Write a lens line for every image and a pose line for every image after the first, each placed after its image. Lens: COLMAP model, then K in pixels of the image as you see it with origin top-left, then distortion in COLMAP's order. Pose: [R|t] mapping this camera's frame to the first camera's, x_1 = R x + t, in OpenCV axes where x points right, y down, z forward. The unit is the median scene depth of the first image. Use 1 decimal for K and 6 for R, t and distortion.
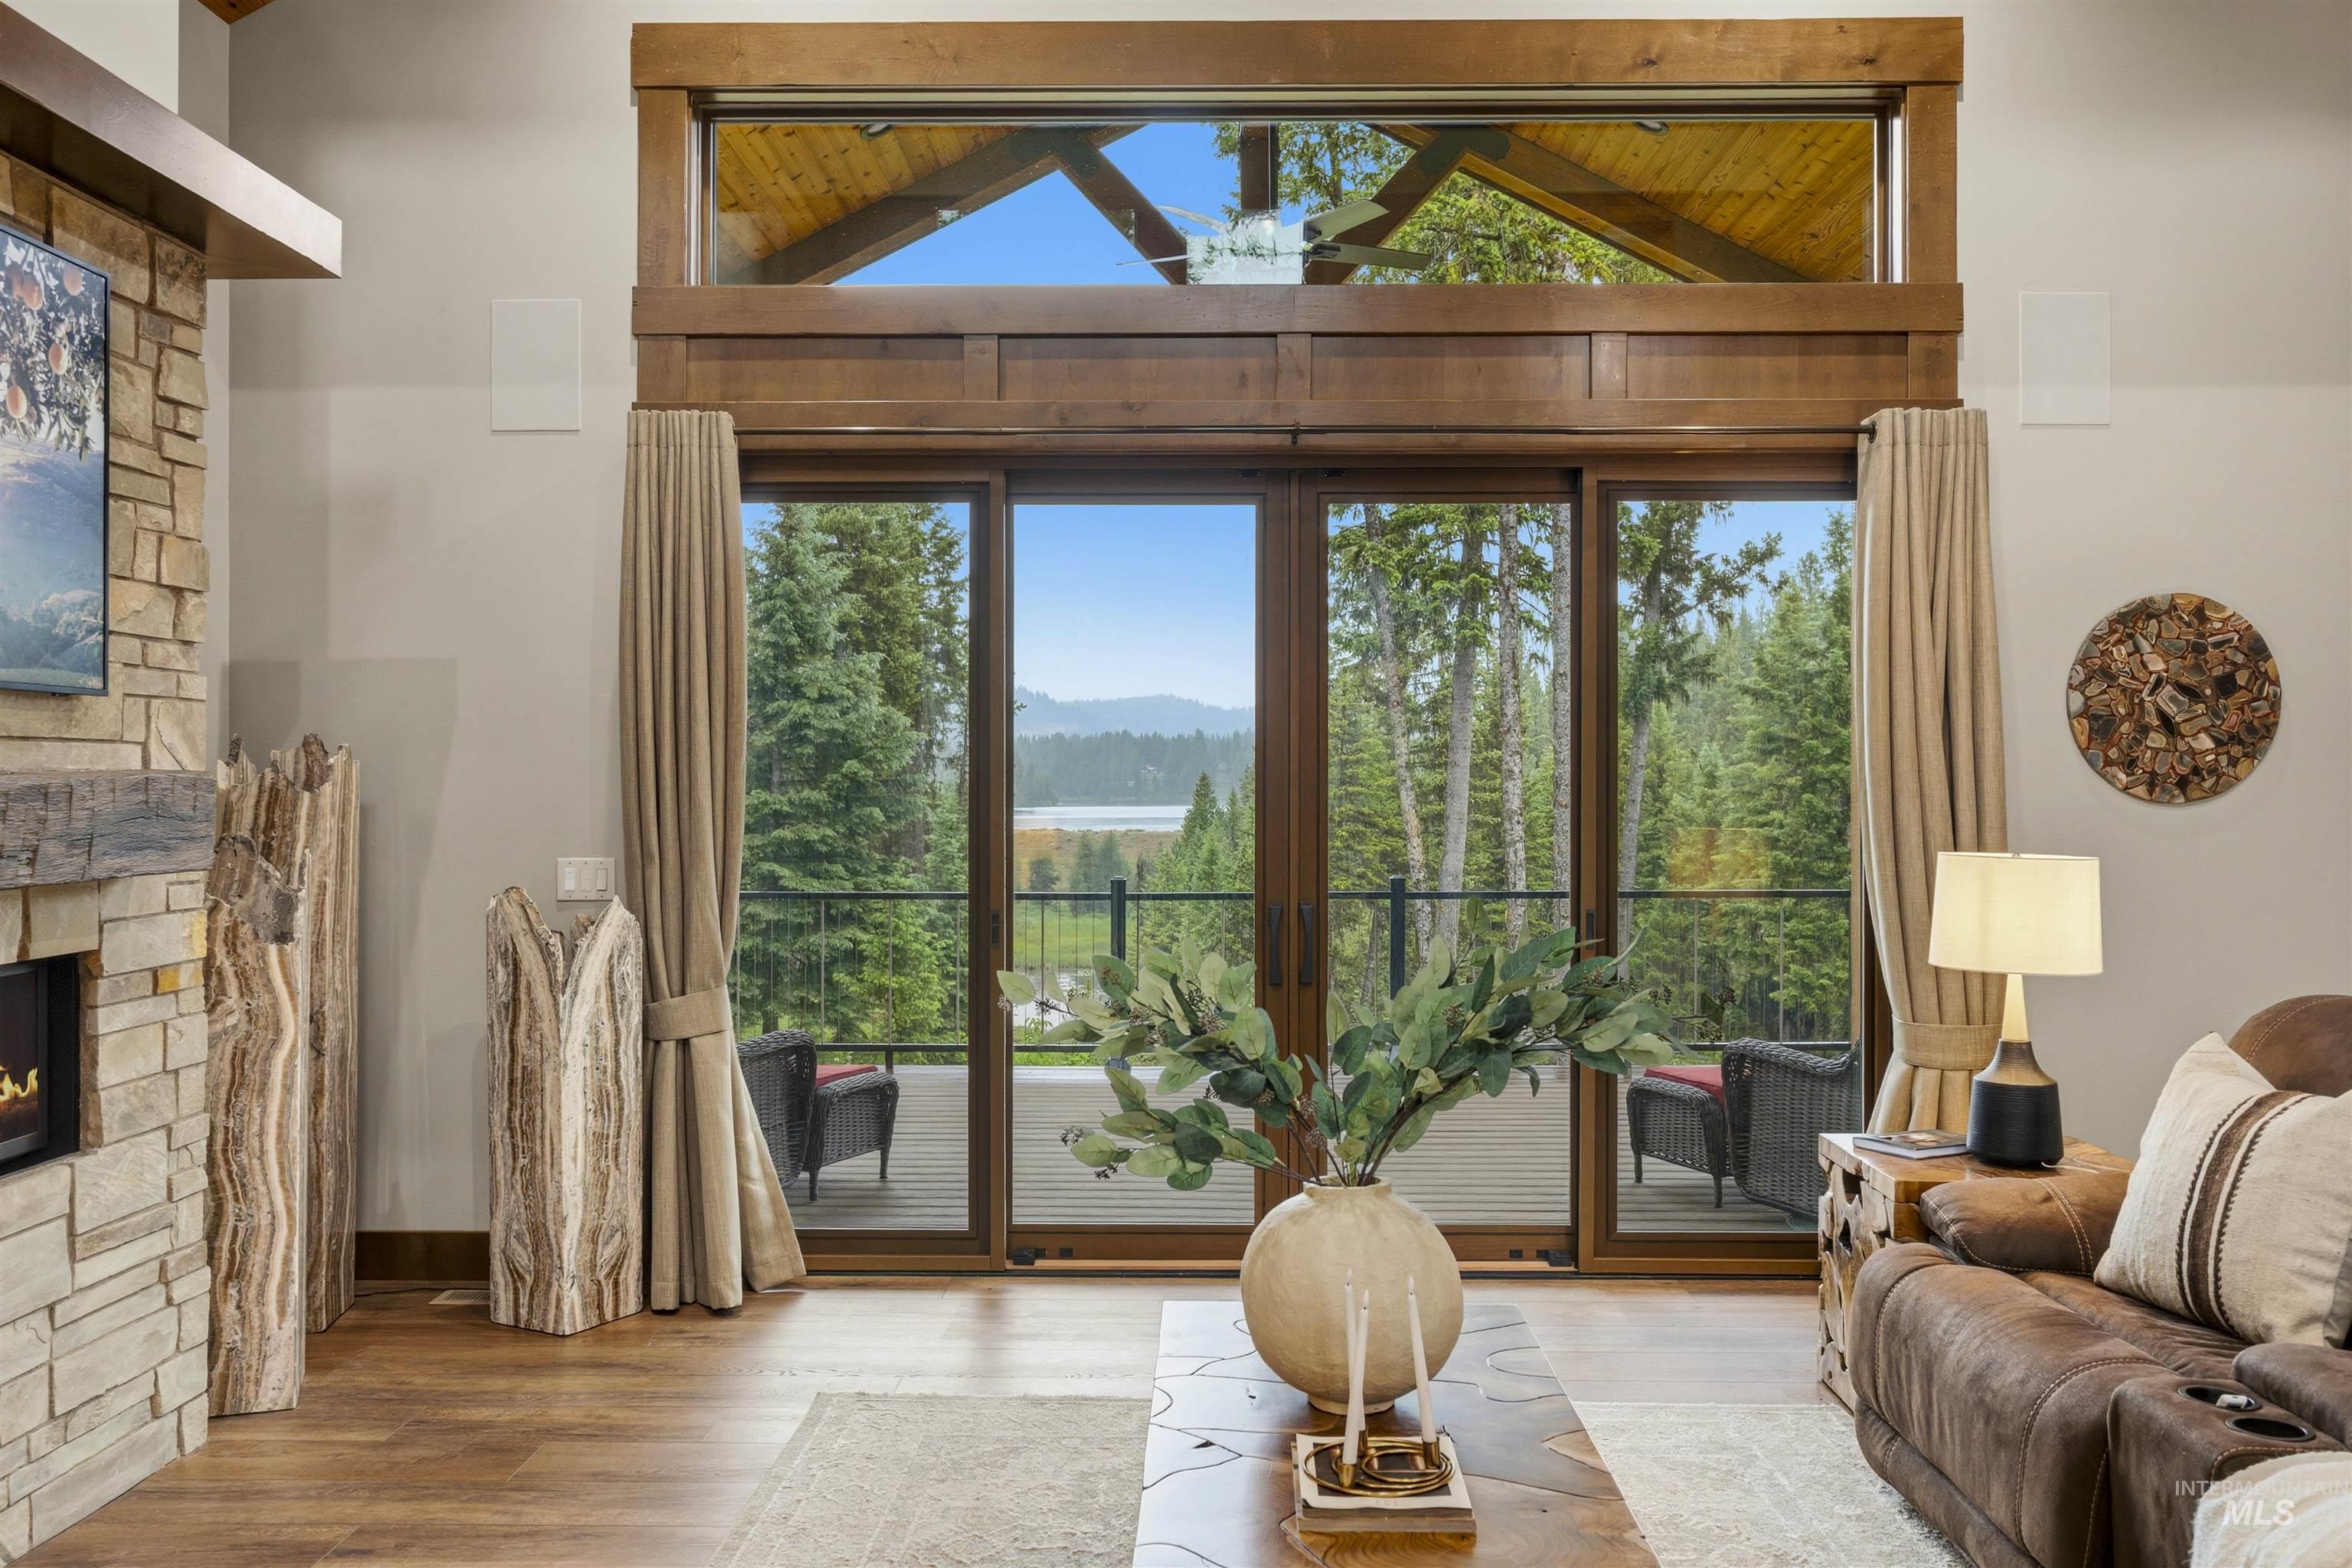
lens RADIAL K [[1840.2, 0, 1184.8], [0, 1840.2, 781.6], [0, 0, 1]] dist [-0.006079, -0.000560]
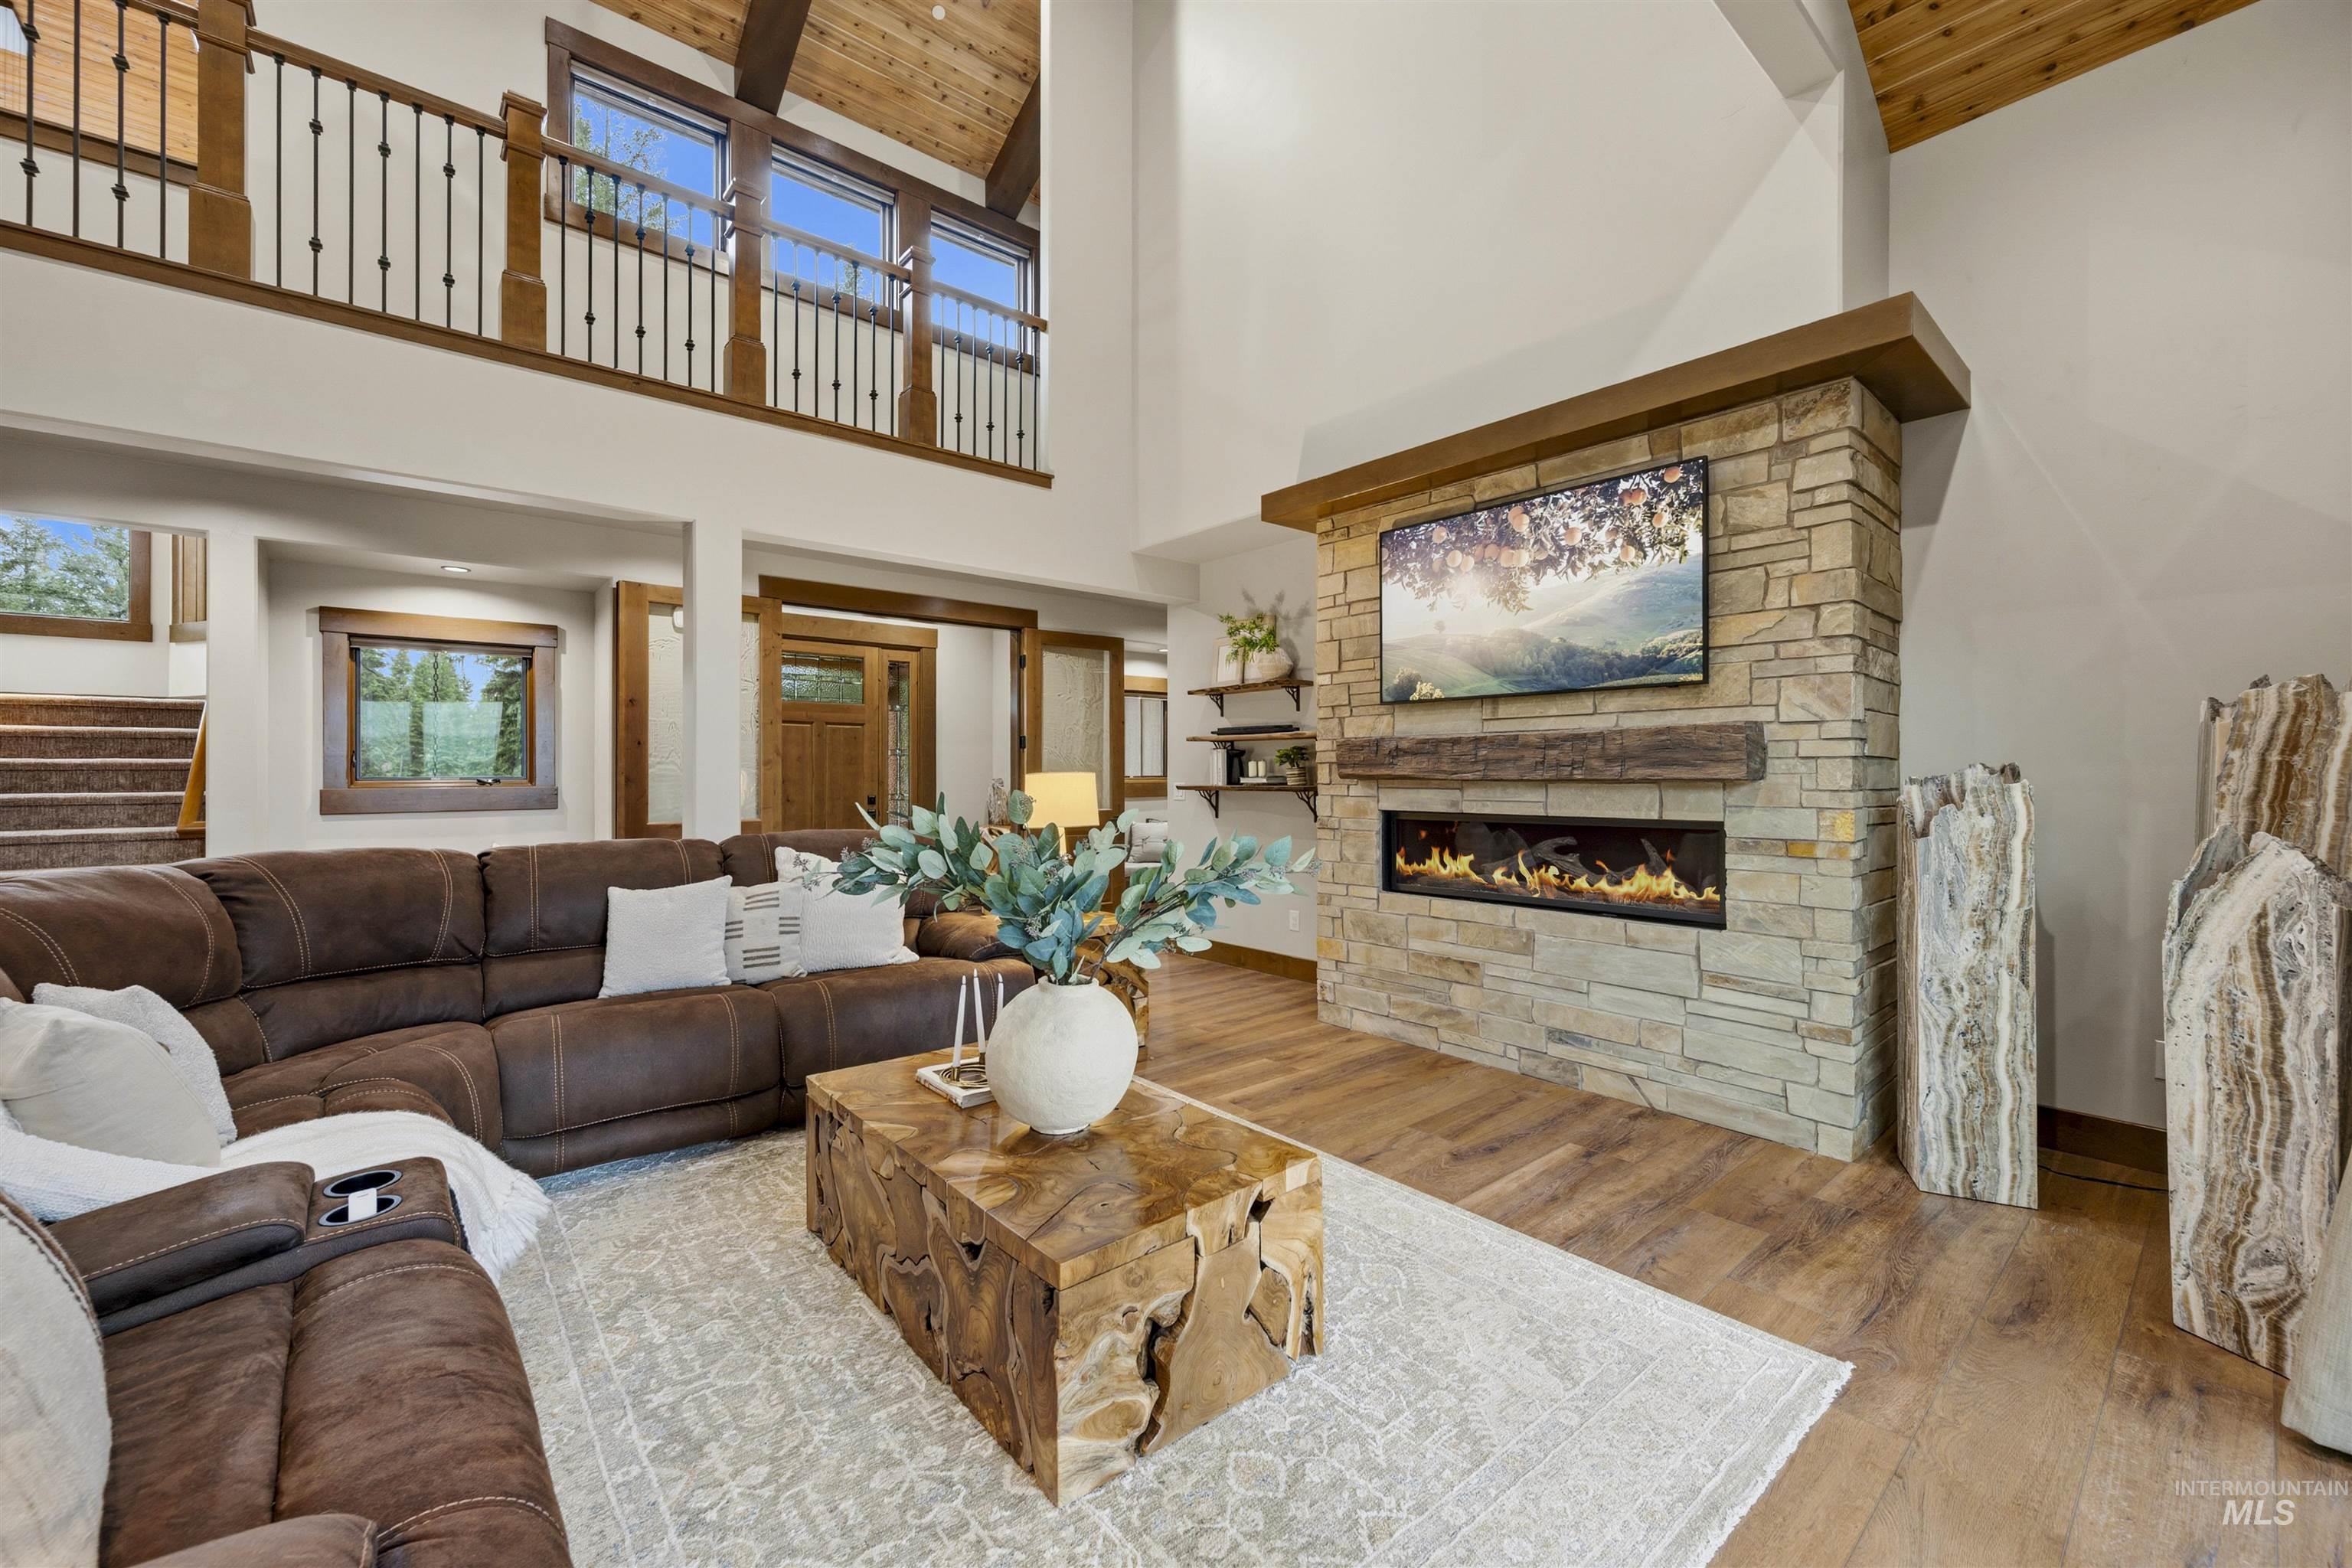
lens RADIAL K [[920.1, 0, 1175.6], [0, 920.1, 774.5], [0, 0, 1]] dist [-0.009373, 0.000066]
pose [[-0.749646, 0.000155, -0.661839, 0.415161], [-0.001095, 0.999998, 0.001474, 0.043529], [0.661838, 0.001829, -0.749645, 1.307023]]
